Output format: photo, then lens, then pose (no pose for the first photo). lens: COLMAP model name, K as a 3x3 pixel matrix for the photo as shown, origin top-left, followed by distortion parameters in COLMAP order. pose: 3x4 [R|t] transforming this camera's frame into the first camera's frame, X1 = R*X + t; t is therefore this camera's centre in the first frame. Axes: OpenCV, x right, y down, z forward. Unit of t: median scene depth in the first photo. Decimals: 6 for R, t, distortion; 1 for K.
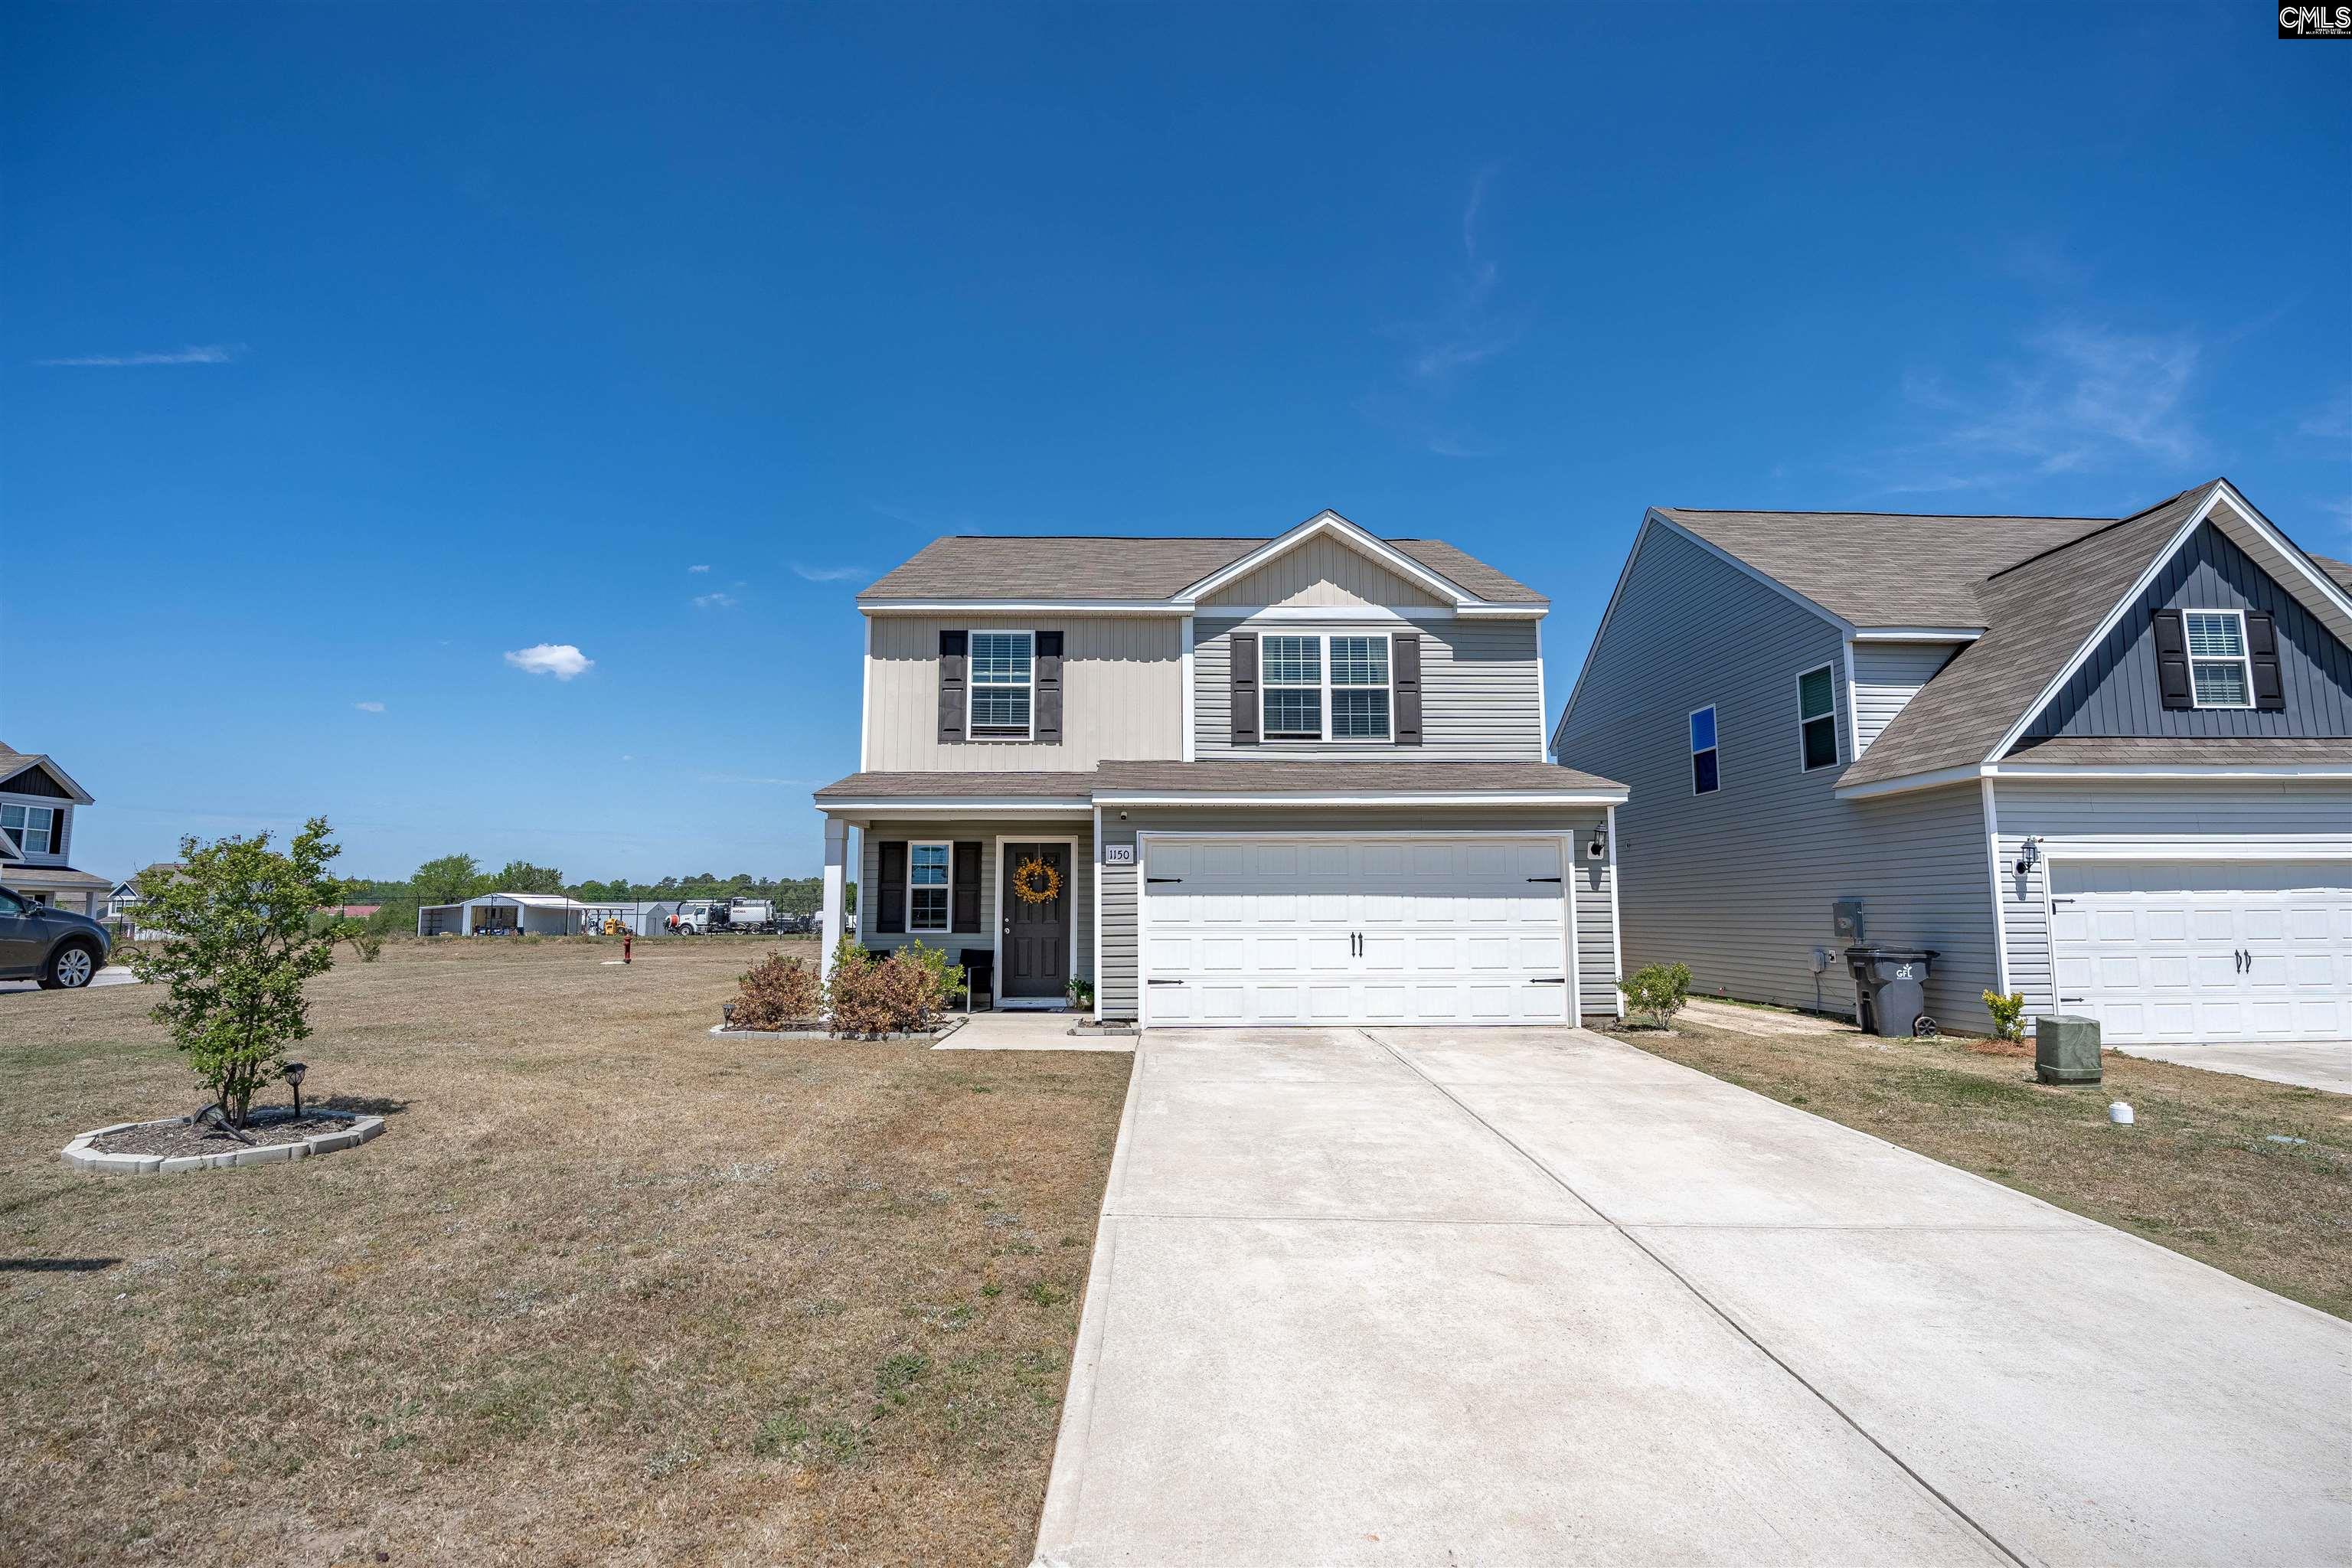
lens RADIAL K [[1075.4, 0, 1165.6], [0, 1075.4, 783.4], [0, 0, 1]] dist [-0.019401, 0.000718]
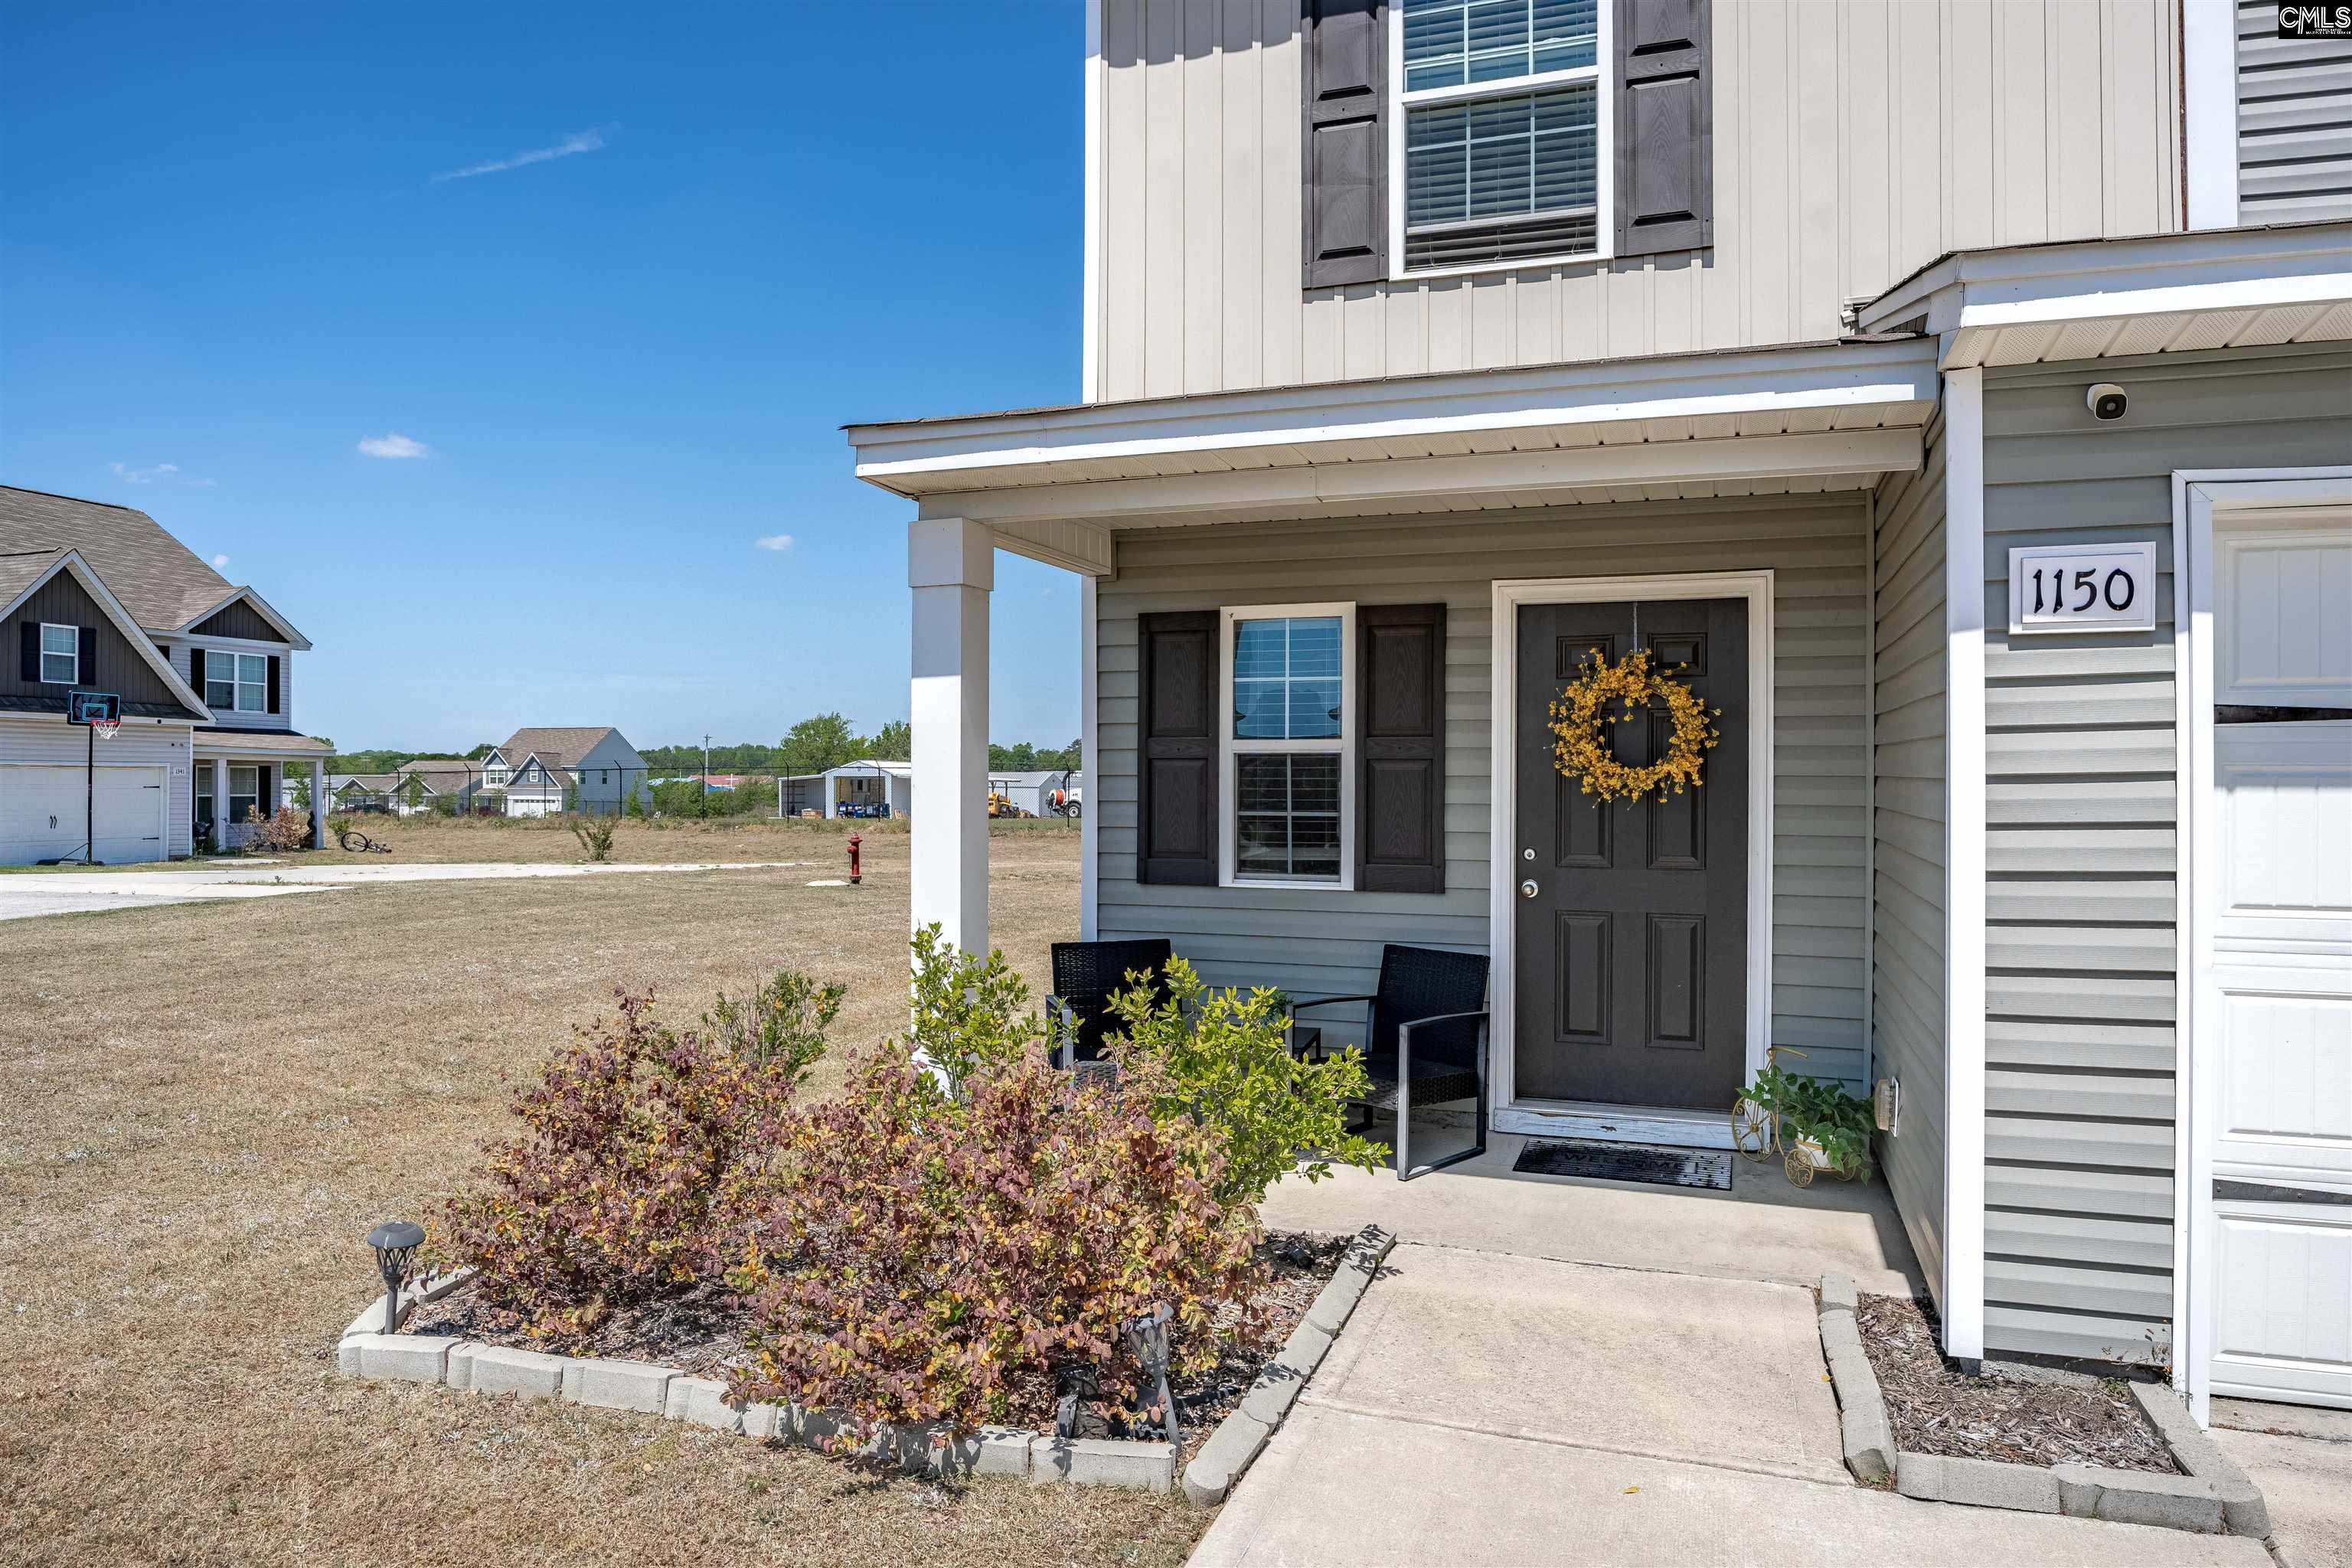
lens RADIAL K [[1490.0, 0, 1189.0], [0, 1490.0, 785.0], [0, 0, 1]] dist [-0.036297, 0.000570]
pose [[0.935989, 0.006410, -0.351972, -0.086935], [0.035348, 0.993070, 0.112086, 0.054682], [0.350251, -0.117353, 0.929275, 0.557699]]
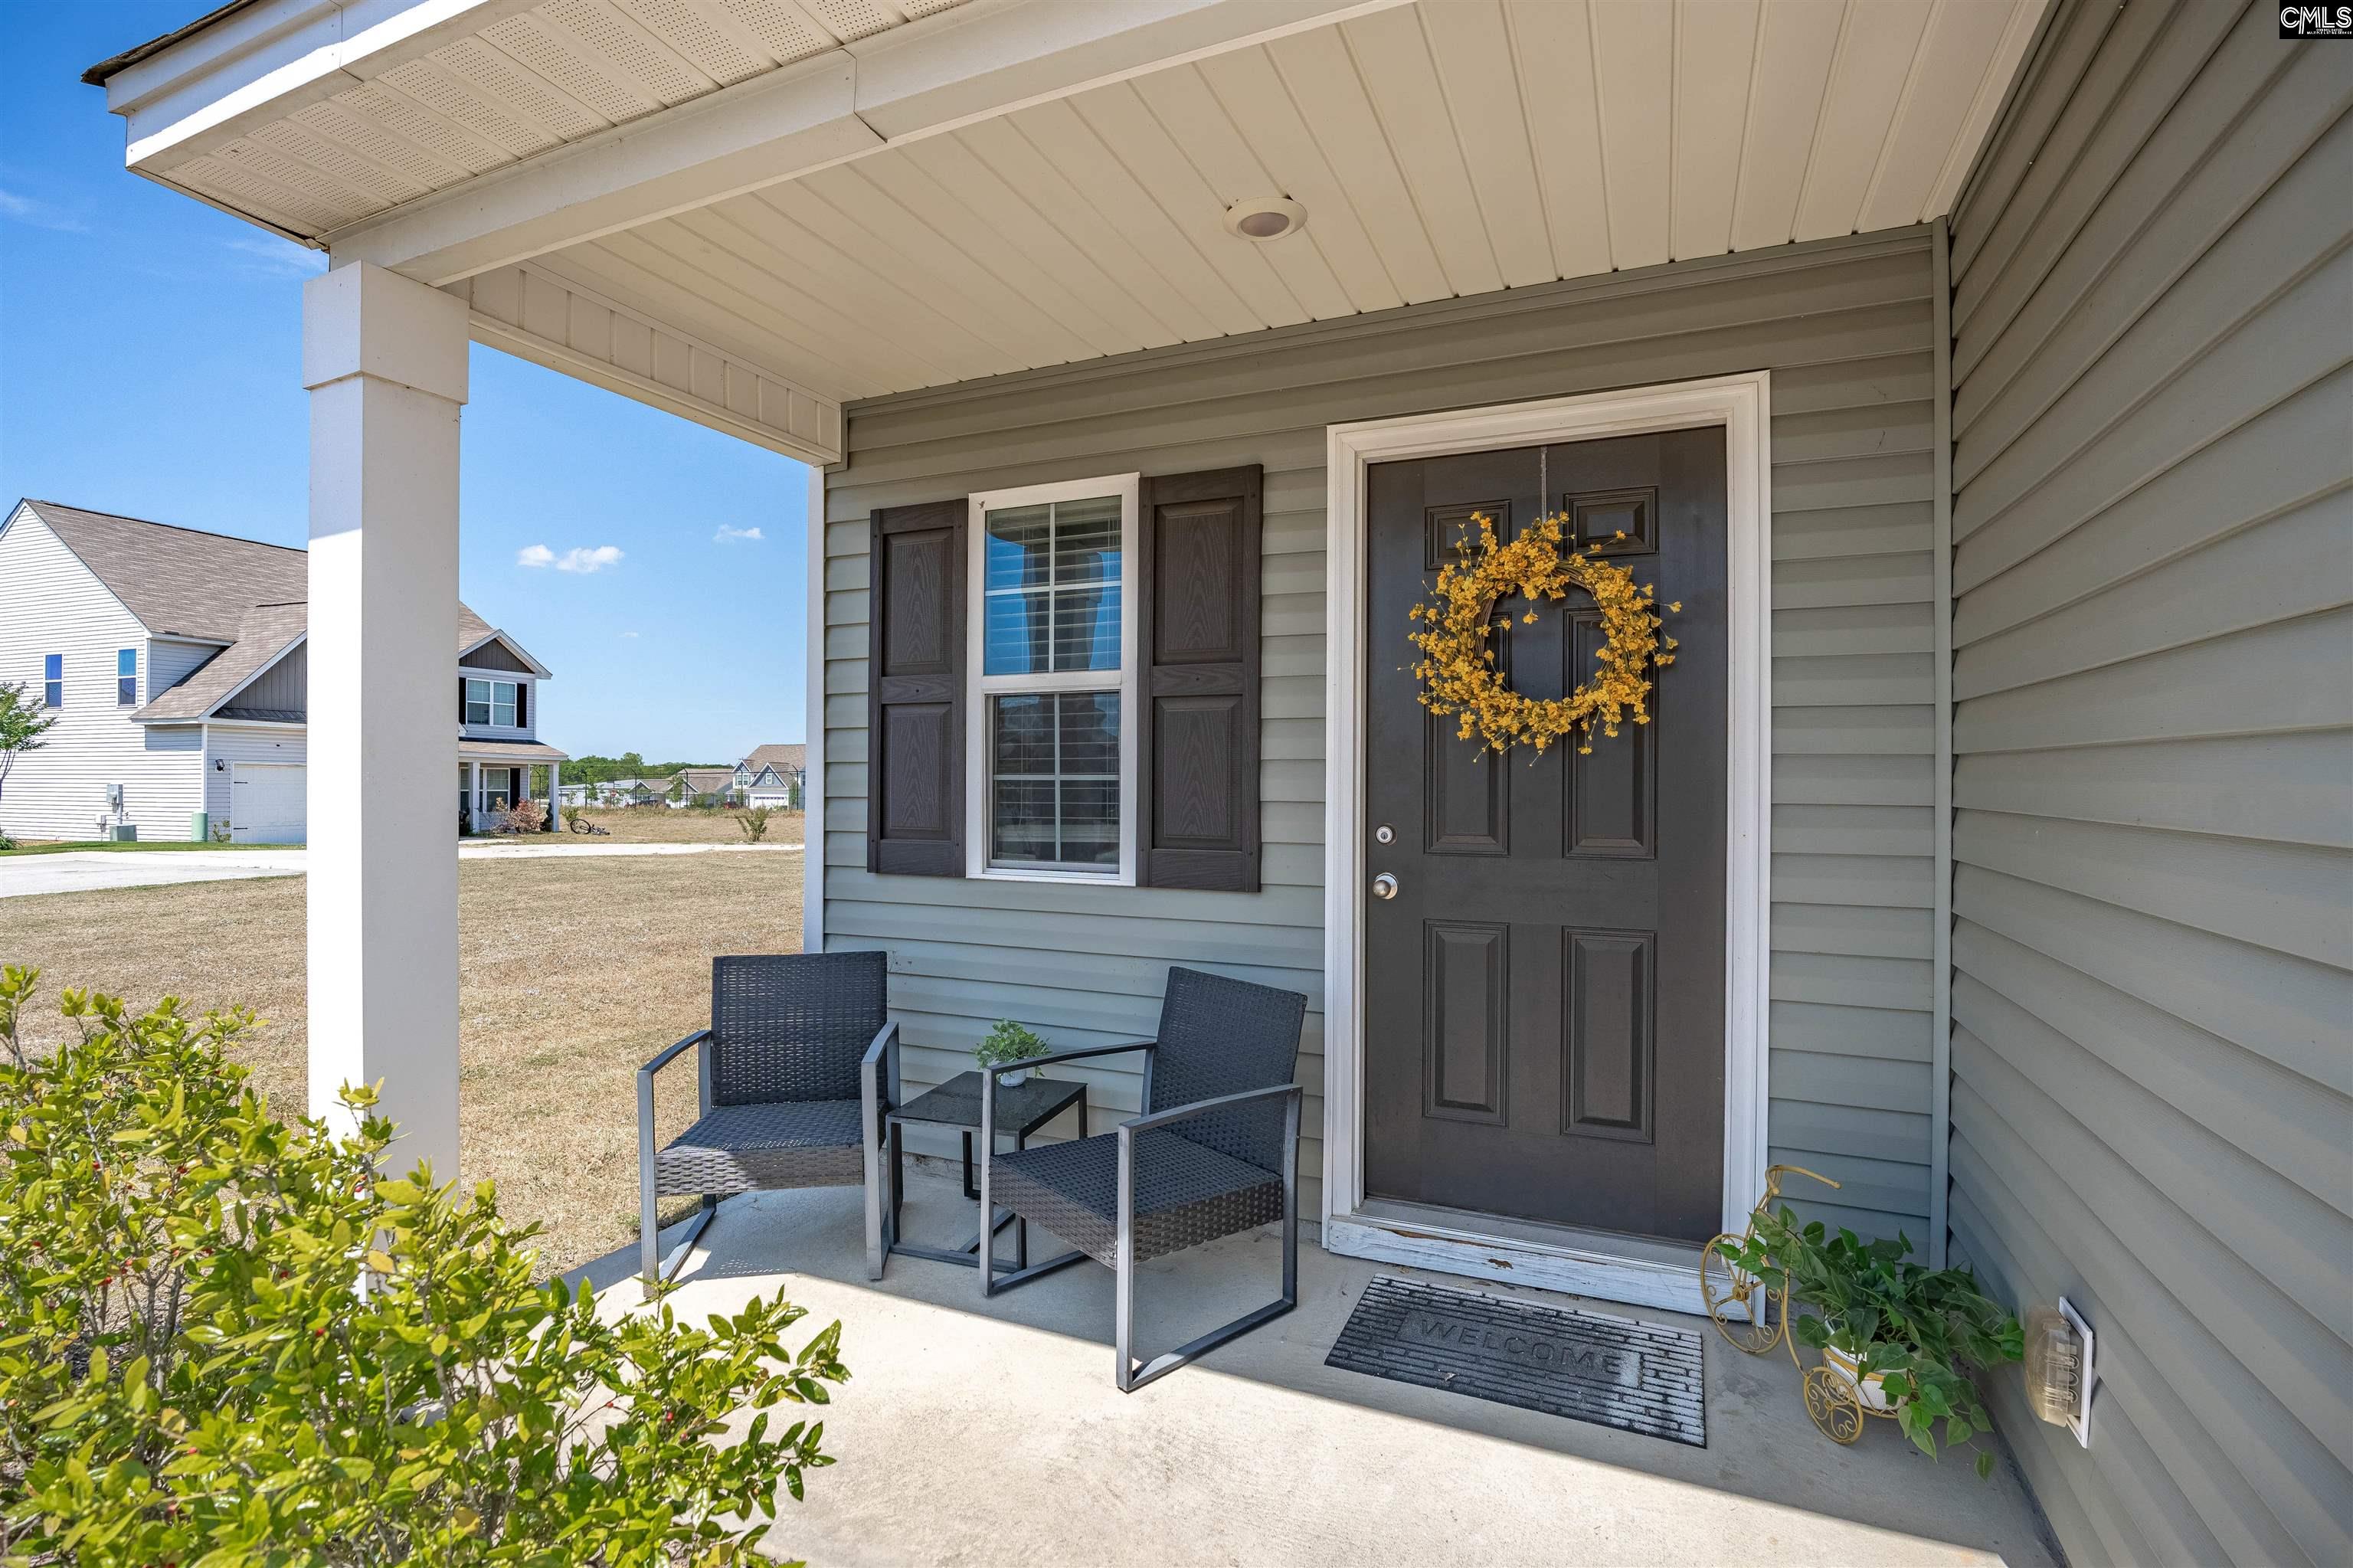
lens RADIAL K [[1096.7, 0, 1188.0], [0, 1096.7, 784.2], [0, 0, 1]] dist [-0.019240, 0.000264]
pose [[0.912092, 0.005668, -0.409947, -0.093748], [0.041856, 0.993393, 0.106860, 0.091366], [0.407844, -0.114625, 0.905828, 0.777722]]
